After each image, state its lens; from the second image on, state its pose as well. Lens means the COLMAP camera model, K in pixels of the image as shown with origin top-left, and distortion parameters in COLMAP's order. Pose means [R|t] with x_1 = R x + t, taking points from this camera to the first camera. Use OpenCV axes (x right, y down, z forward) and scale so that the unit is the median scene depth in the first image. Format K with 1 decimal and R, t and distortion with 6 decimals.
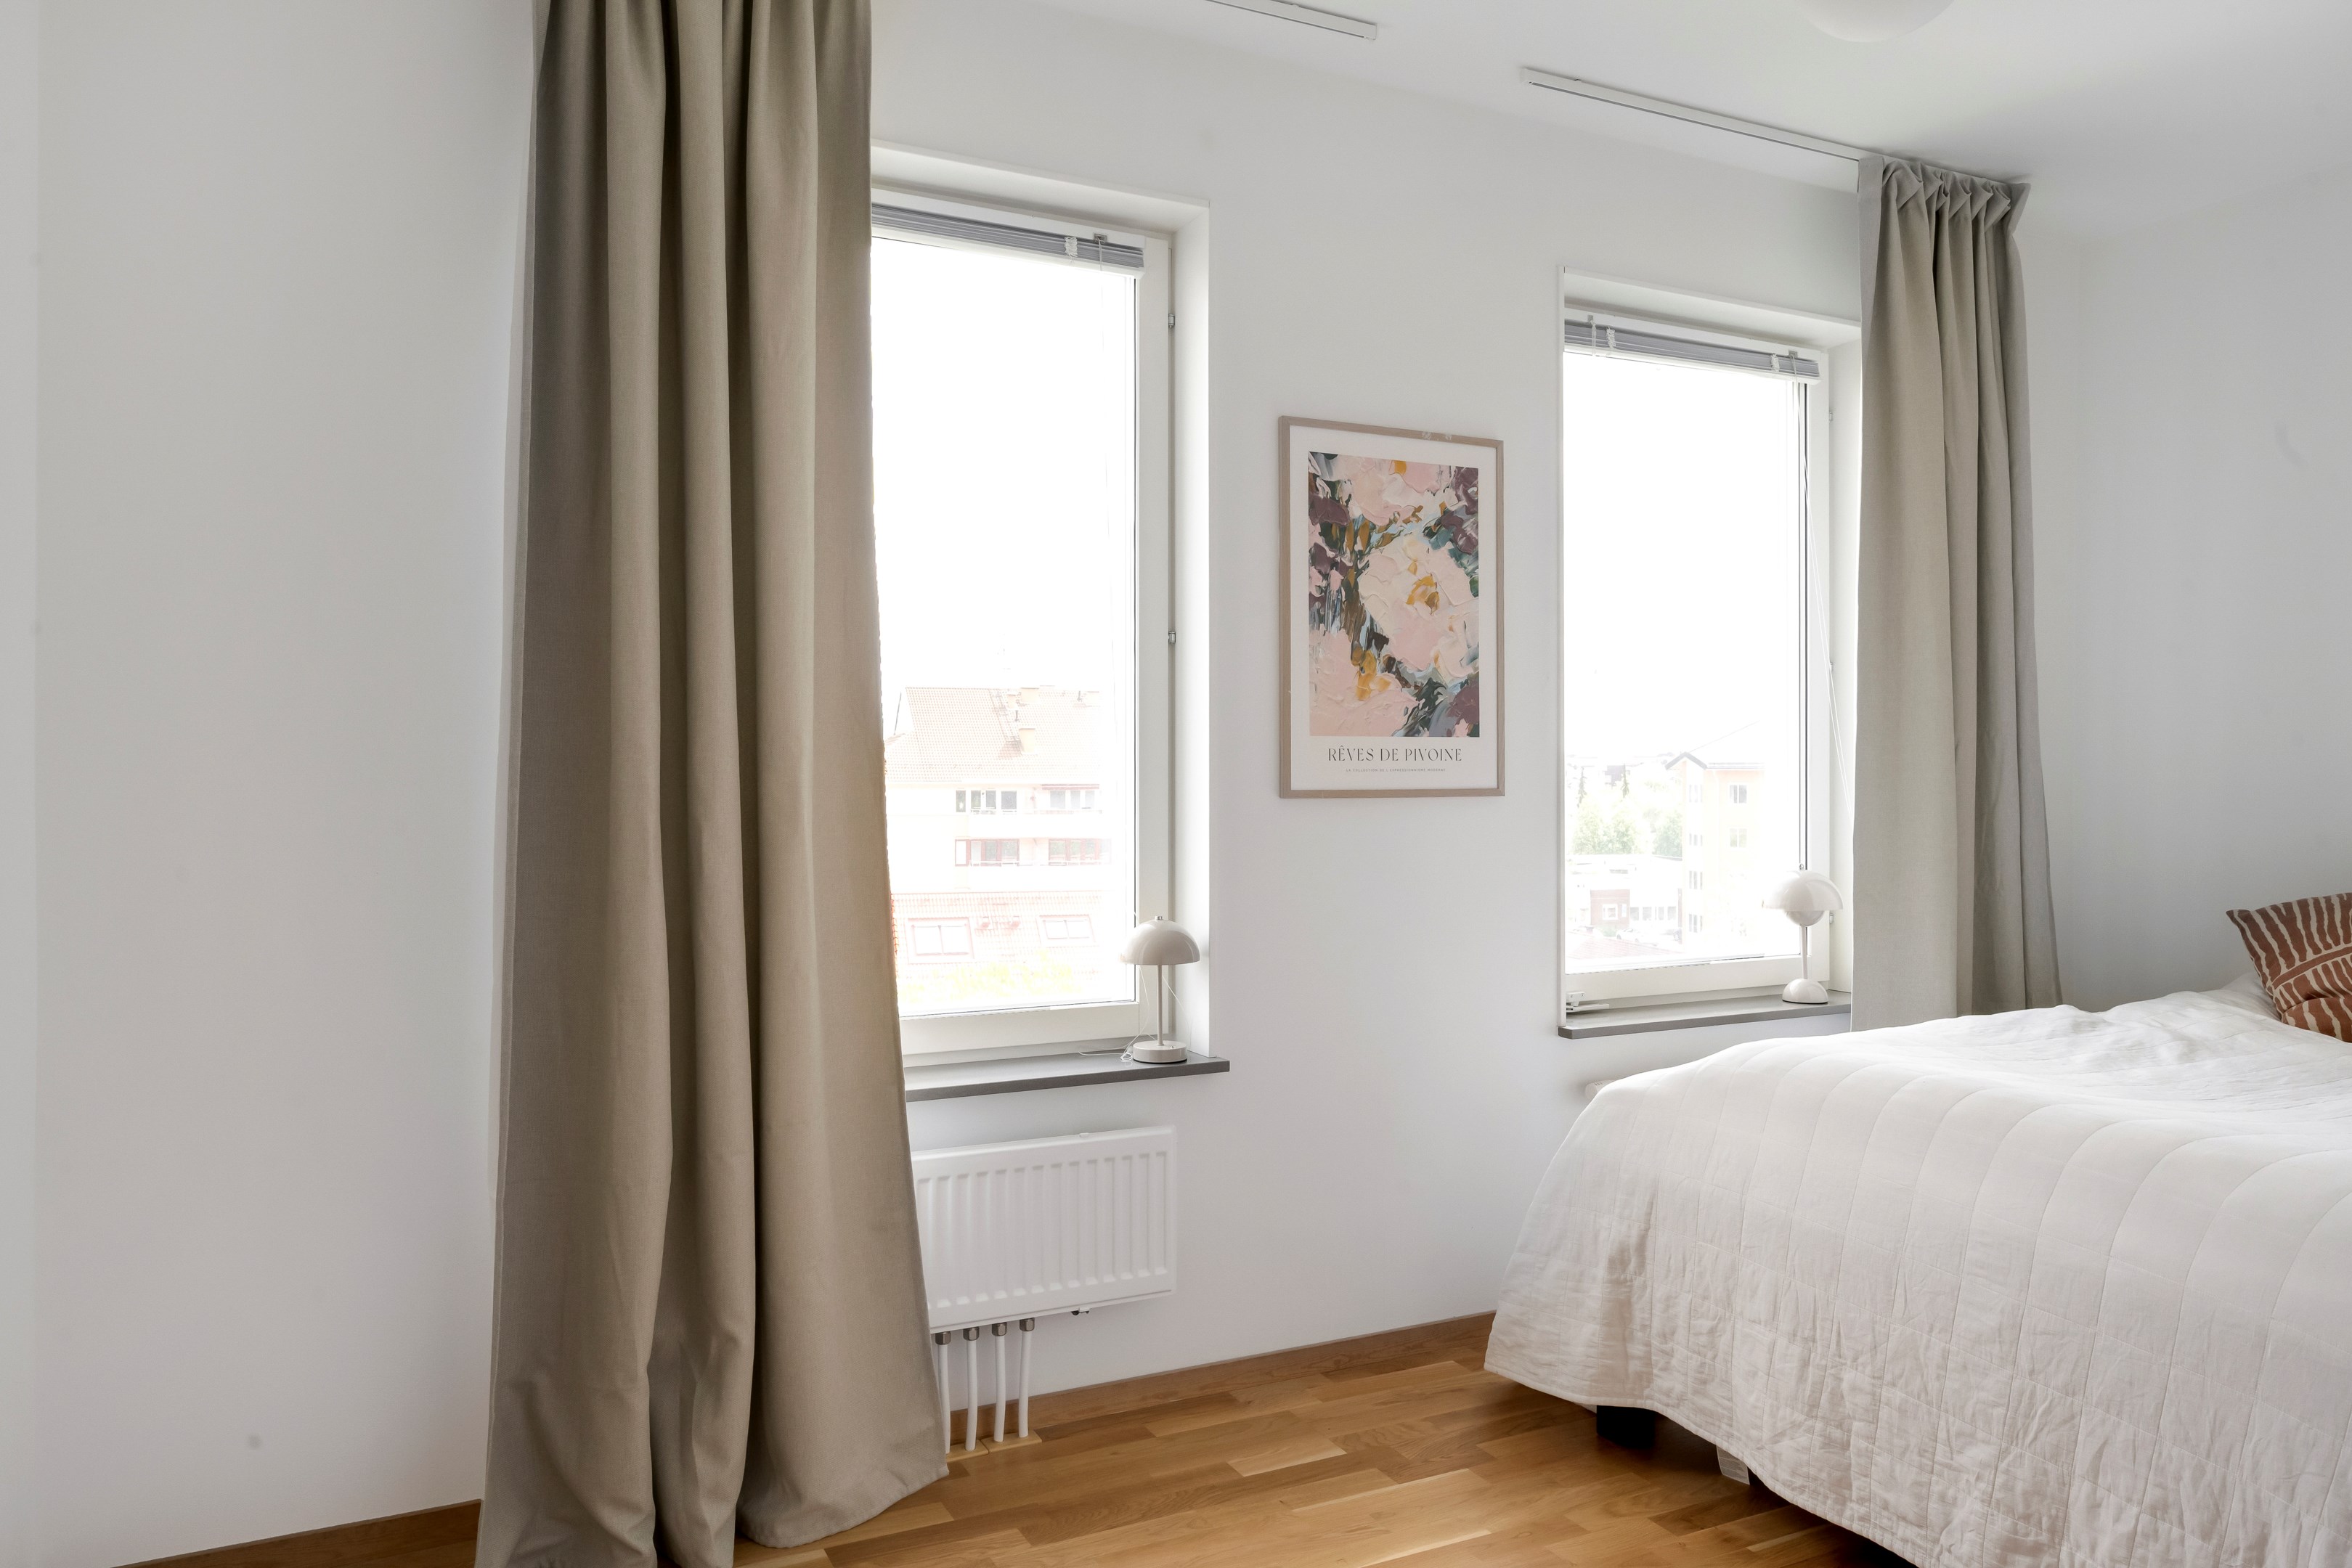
lens RADIAL K [[1617.6, 0, 1176.0], [0, 1617.6, 784.0], [0, 0, 1]] dist [0.020939, 0.002122]
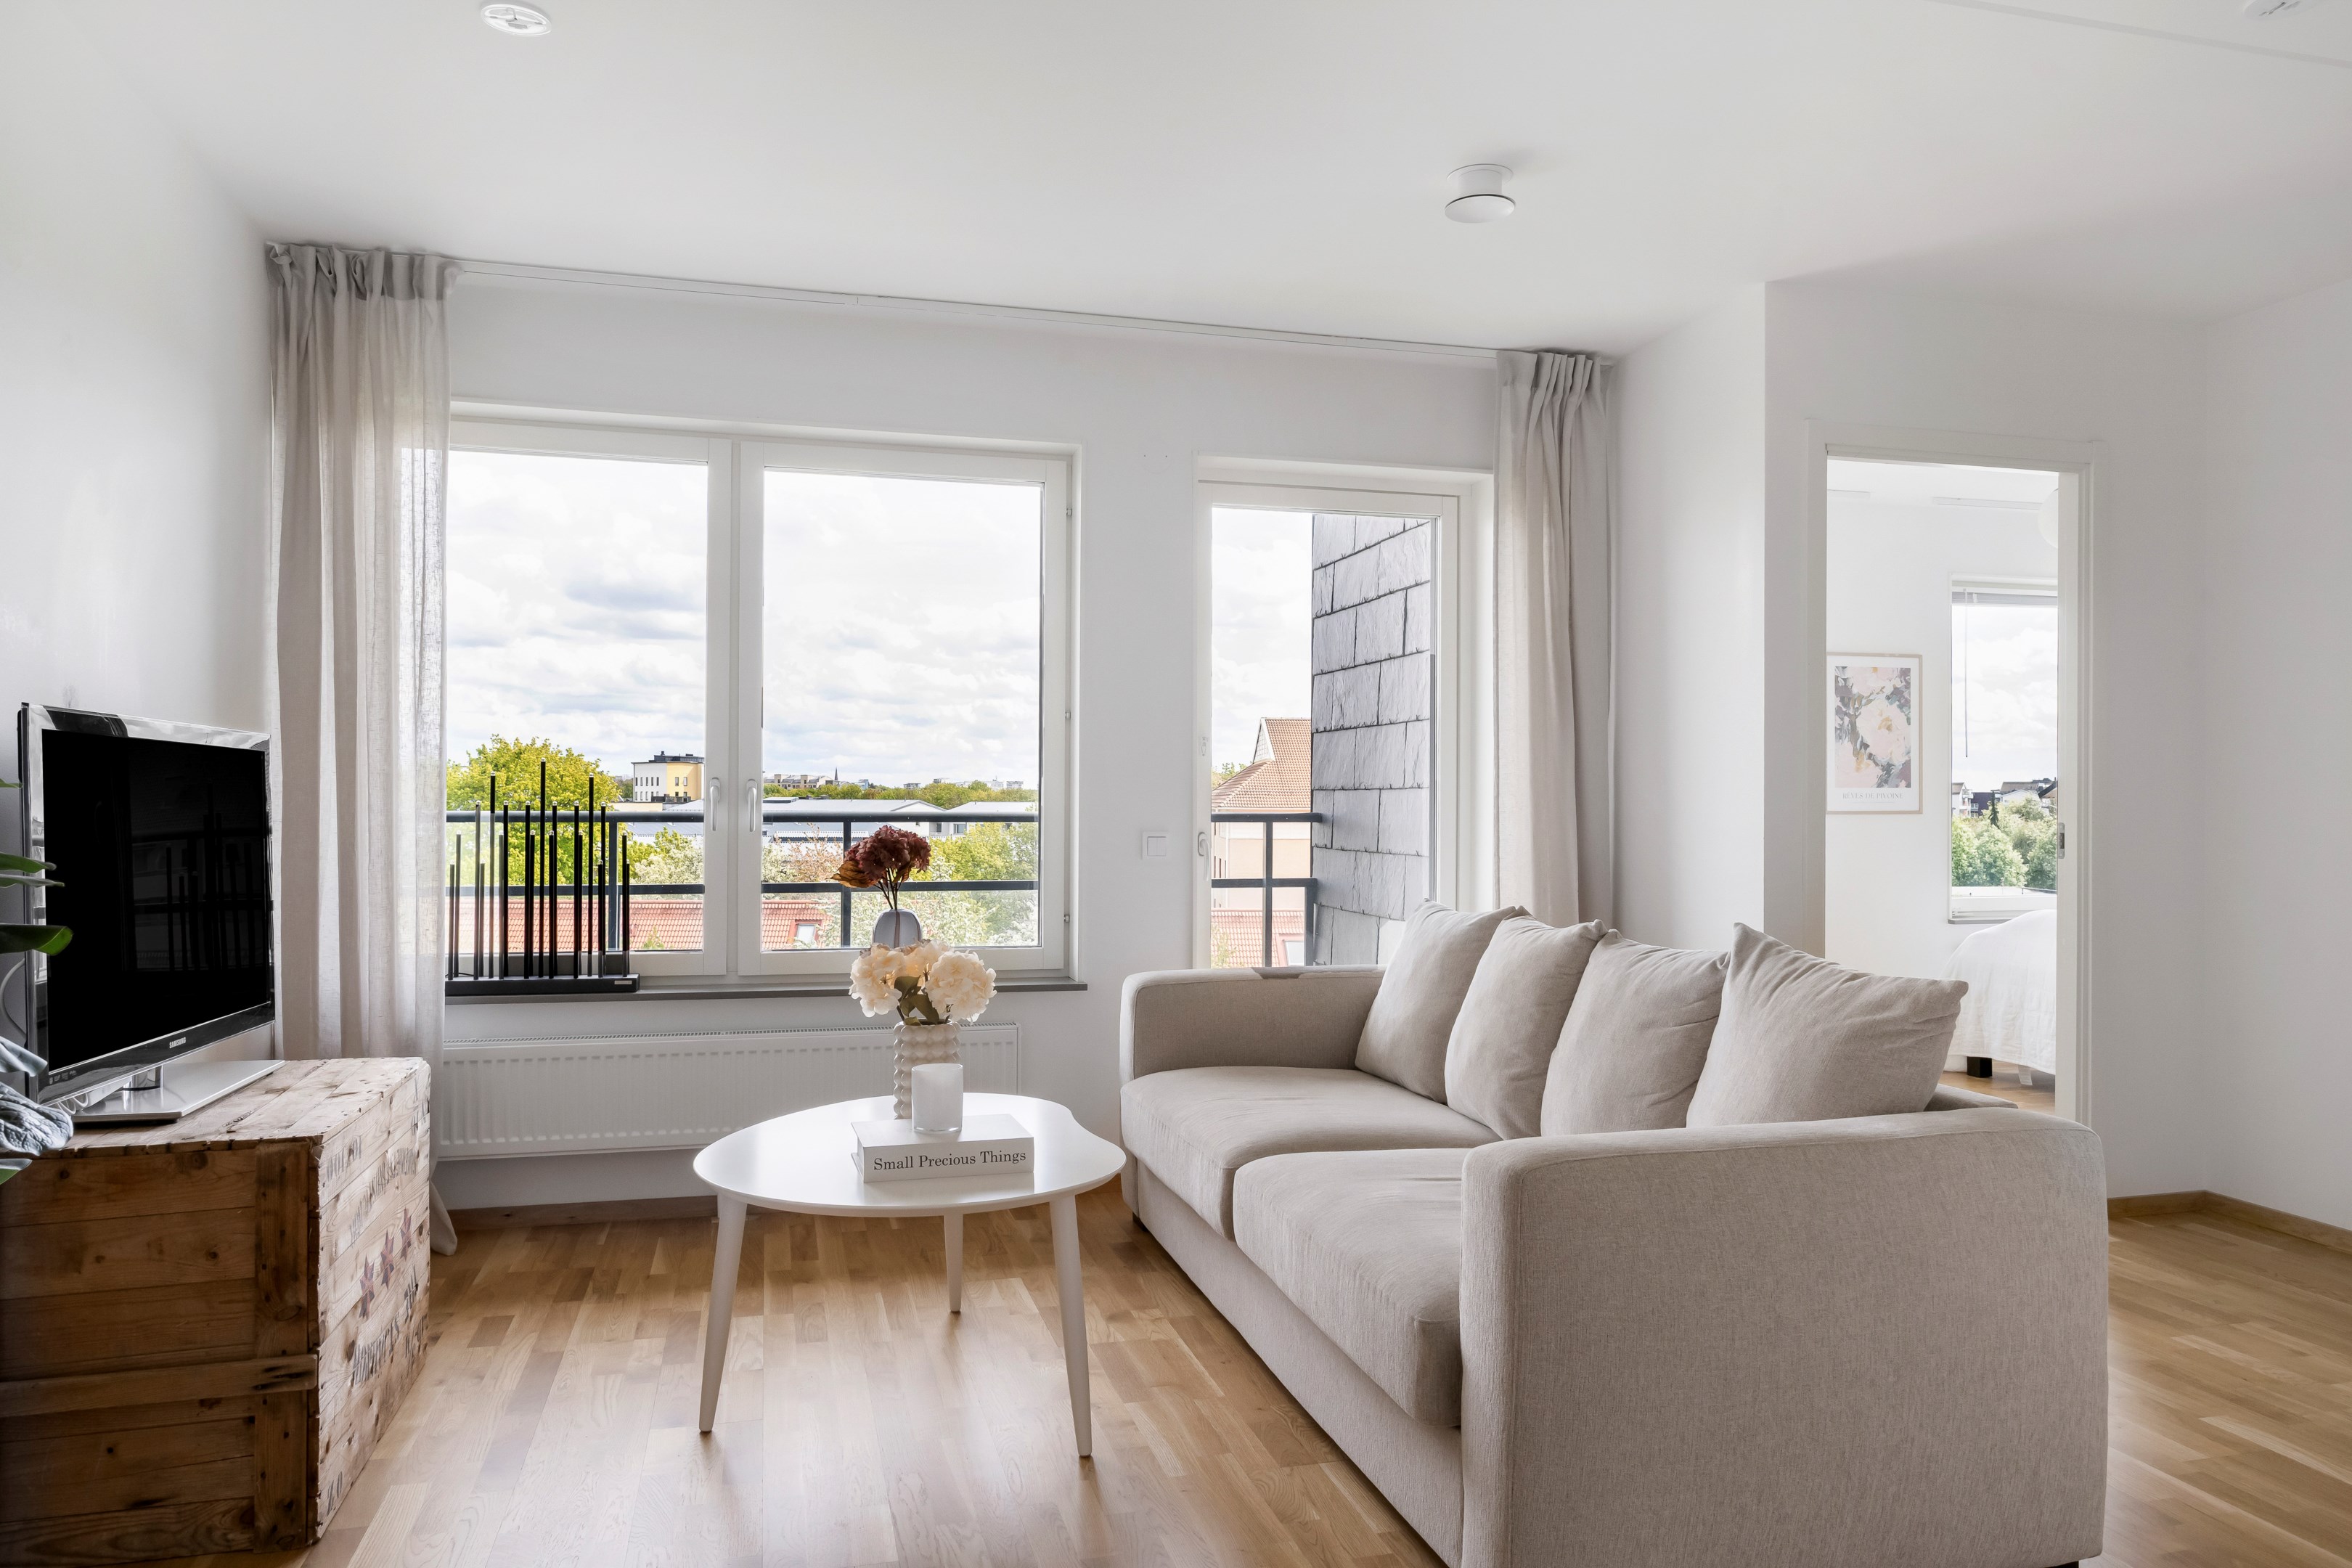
lens RADIAL K [[1567.2, 0, 1162.9], [0, 1567.2, 796.2], [0, 0, 1]] dist [-0.003781, -0.000031]
pose [[0.976464, 0.003950, -0.215644, -0.365607], [-0.005652, 0.999958, -0.007275, 0.004398], [0.215606, 0.008322, 0.976445, -1.373607]]
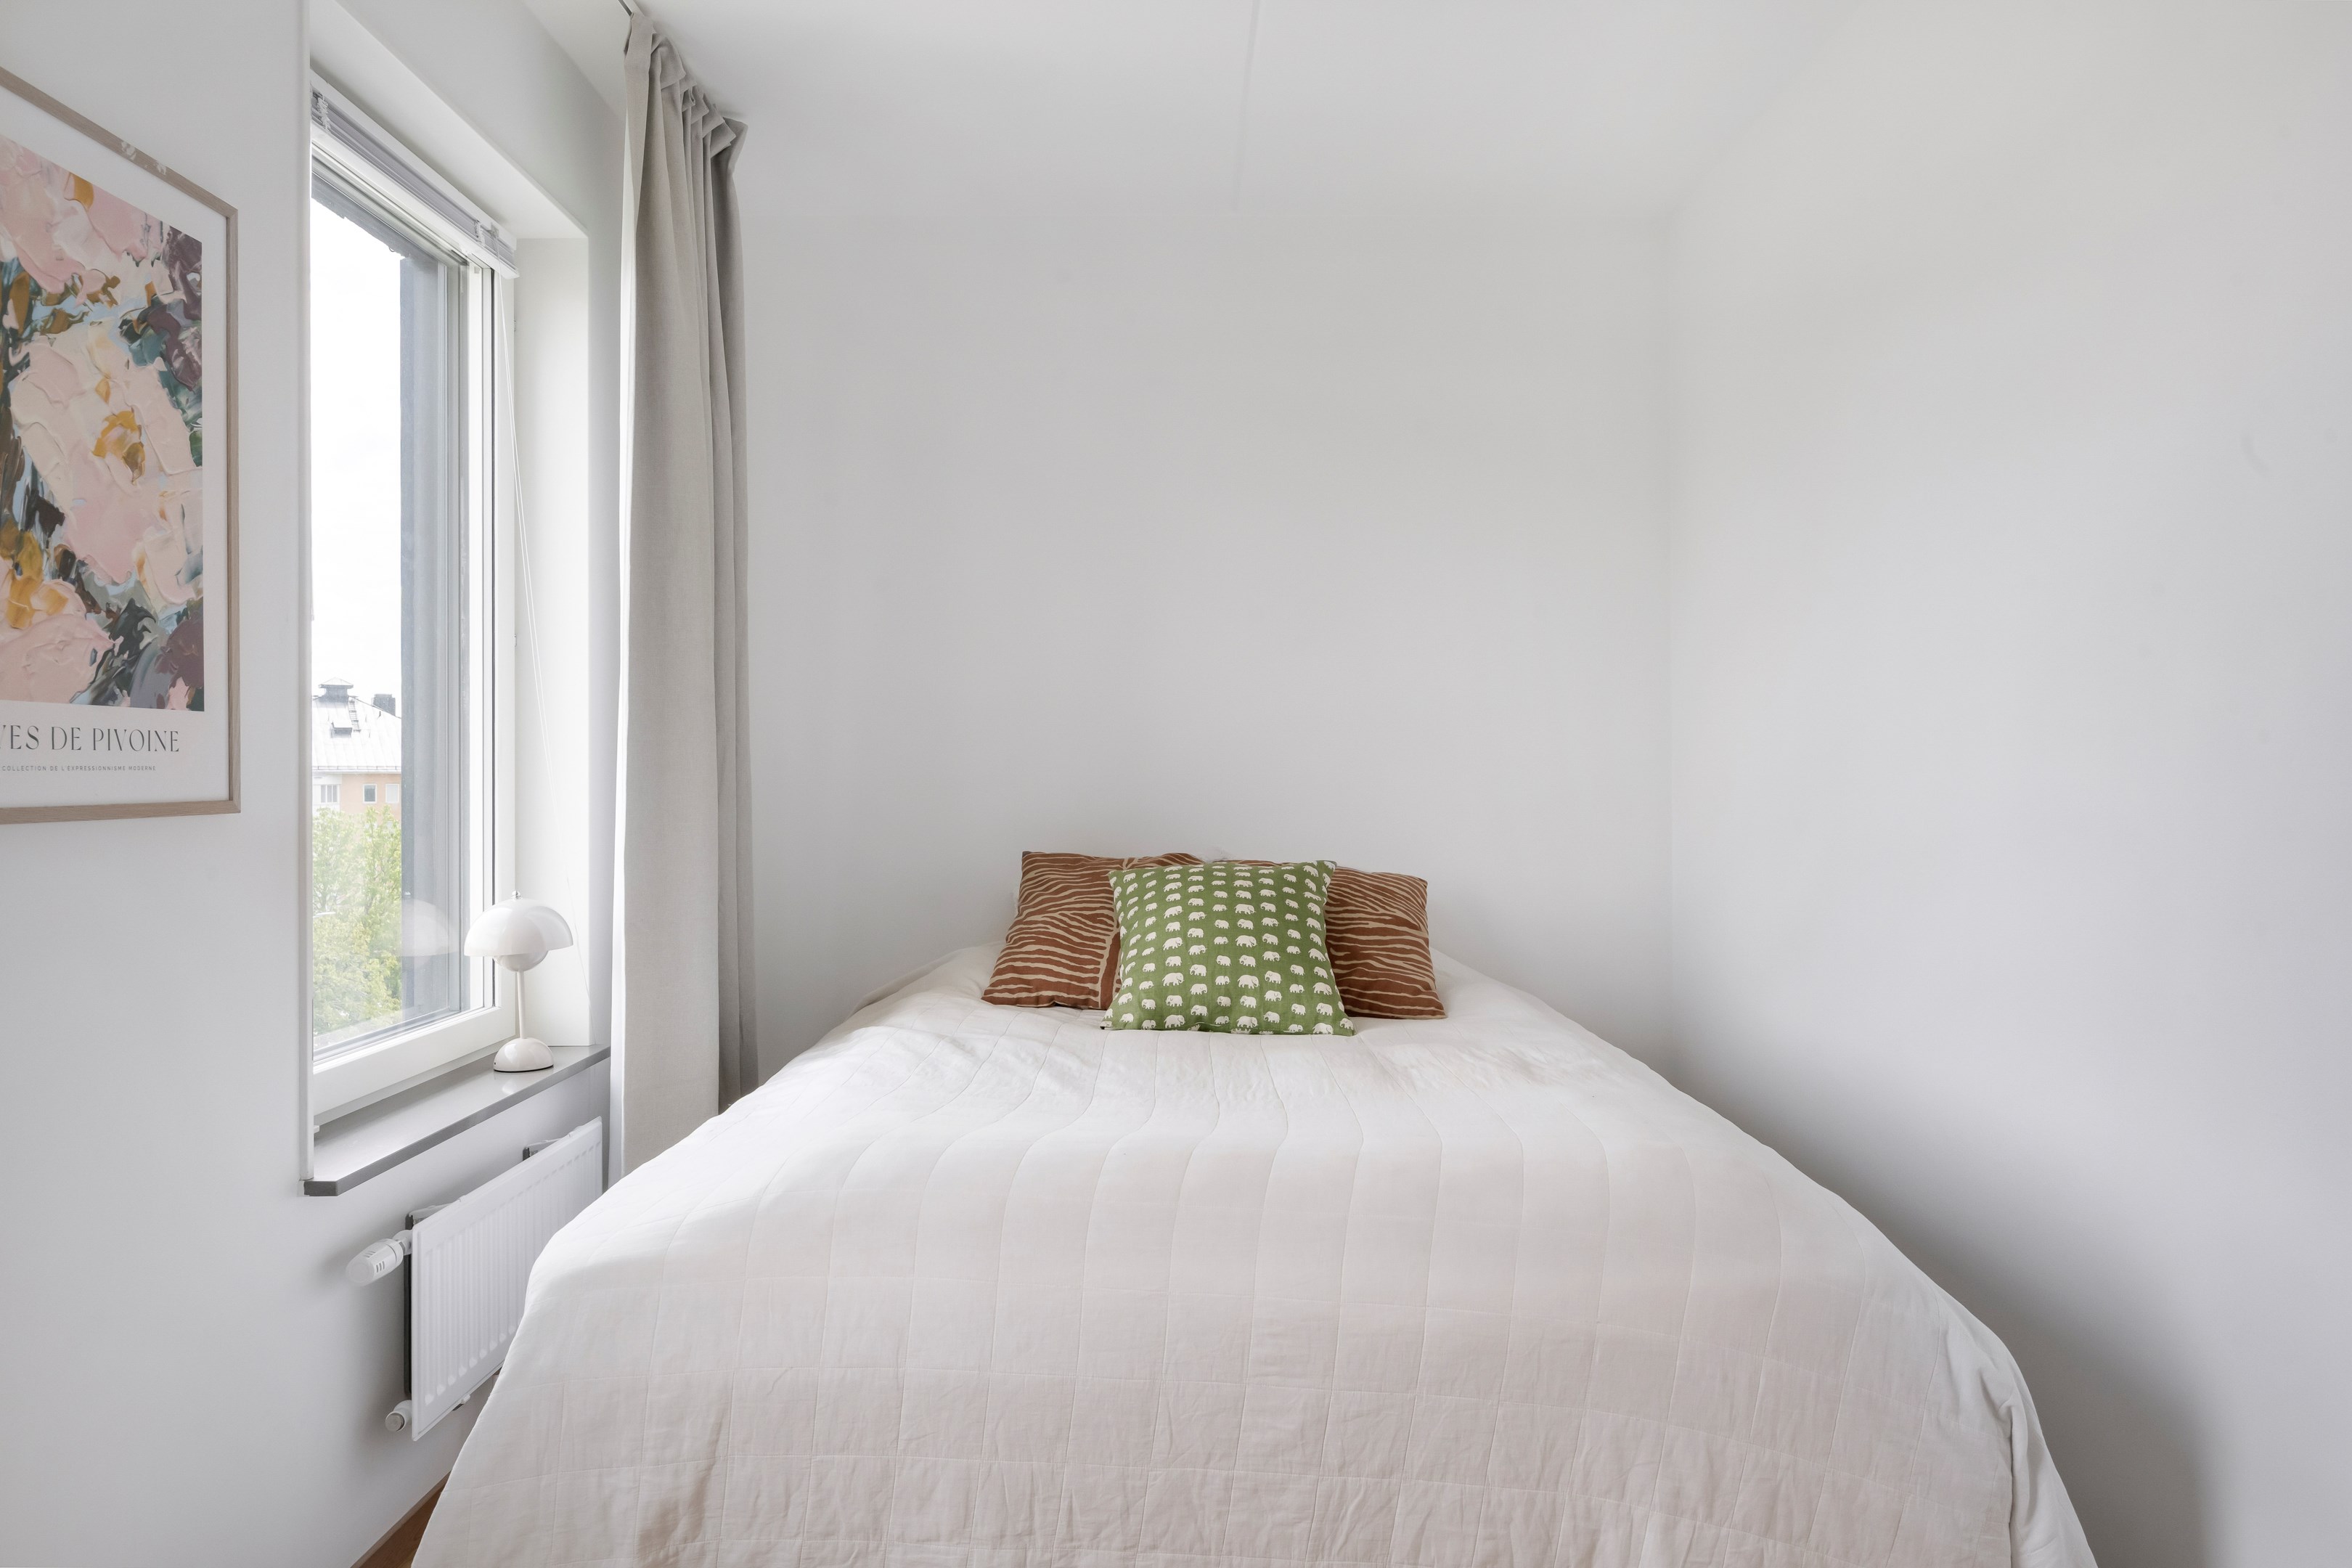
lens RADIAL K [[1526.5, 0, 1216.6], [0, 1526.5, 776.4], [0, 0, 1]] dist [-0.001930, 0.001662]
pose [[0.432531, -0.001425, 0.901618, -0.149032], [0.007223, 0.999972, -0.001885, -0.002351], [-0.901590, 0.007327, 0.432529, 0.455154]]
